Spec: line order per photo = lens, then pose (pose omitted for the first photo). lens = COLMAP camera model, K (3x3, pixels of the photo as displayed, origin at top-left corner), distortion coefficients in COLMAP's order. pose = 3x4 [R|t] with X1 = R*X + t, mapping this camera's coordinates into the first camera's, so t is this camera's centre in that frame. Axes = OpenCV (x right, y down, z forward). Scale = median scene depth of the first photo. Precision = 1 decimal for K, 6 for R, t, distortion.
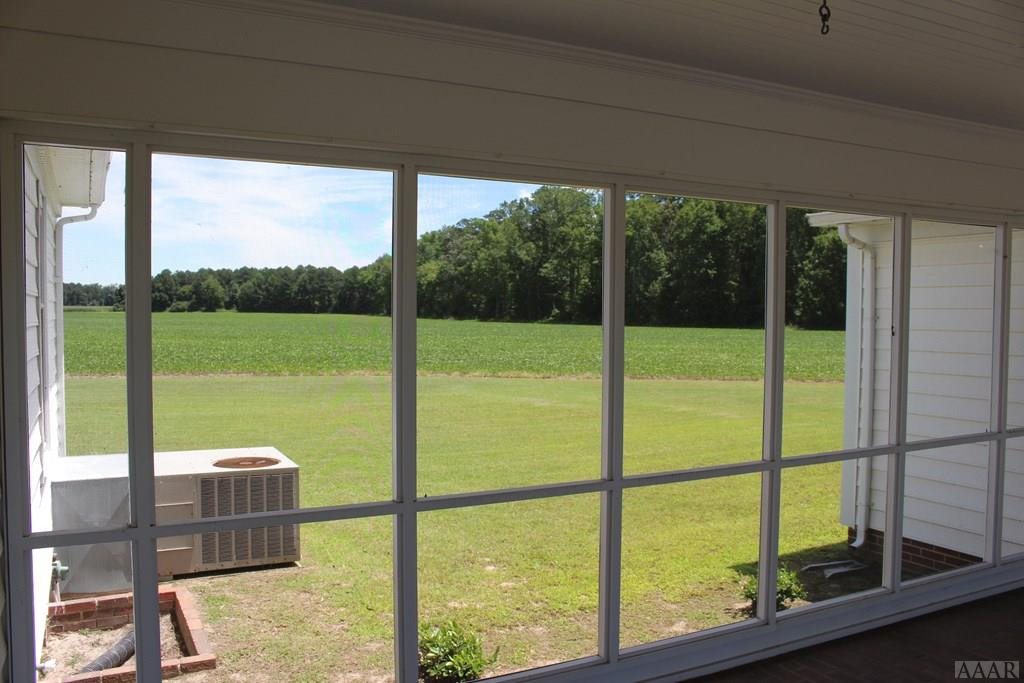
lens RADIAL K [[826.2, 0, 510.2], [0, 826.2, 337.6], [0, 0, 1]] dist [0.004136, -0.000184]
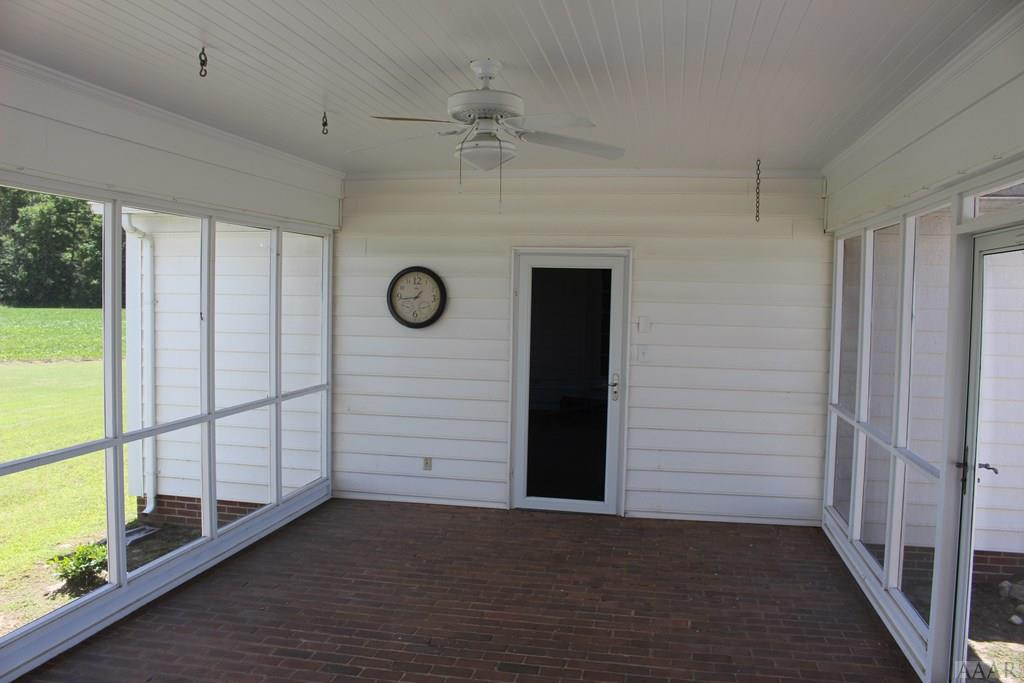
lens RADIAL K [[826.2, 0, 515.8], [0, 826.2, 344.5], [0, 0, 1]] dist [0.004136, -0.000184]
pose [[0.647692, -0.040103, 0.760846, -0.129884], [0.020944, 0.999174, 0.034835, 0.001119], [-0.761615, -0.006627, 0.647996, -0.077161]]
